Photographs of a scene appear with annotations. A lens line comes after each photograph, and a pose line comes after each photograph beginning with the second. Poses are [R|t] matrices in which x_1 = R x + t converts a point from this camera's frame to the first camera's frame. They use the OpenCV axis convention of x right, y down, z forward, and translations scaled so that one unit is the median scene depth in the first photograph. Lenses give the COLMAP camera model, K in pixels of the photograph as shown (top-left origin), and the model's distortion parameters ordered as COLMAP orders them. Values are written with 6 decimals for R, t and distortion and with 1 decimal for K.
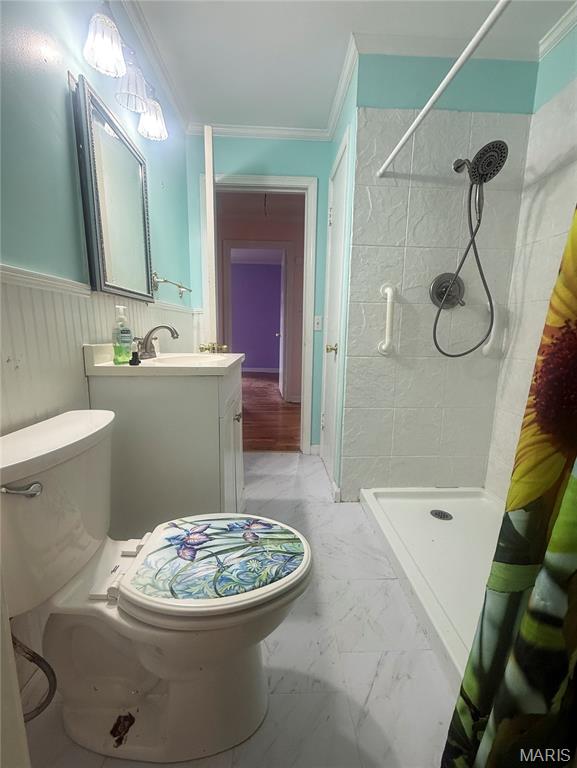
lens RADIAL K [[311.1, 0, 288.5], [0, 311.1, 384.0], [0, 0, 1]] dist [-0.001102, 0.000332]
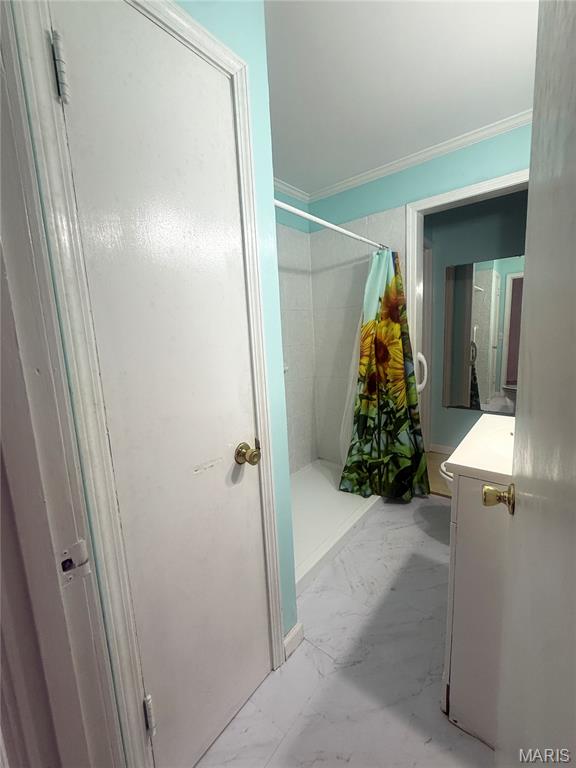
lens RADIAL K [[311.1, 0, 288.0], [0, 311.1, 384.0], [0, 0, 1]] dist [-0.001102, 0.000332]
pose [[-0.738117, -0.070022, 0.671029, -0.325754], [0.154074, 0.950822, 0.268697, -0.455406], [-0.656844, 0.301718, -0.691030, 1.700116]]
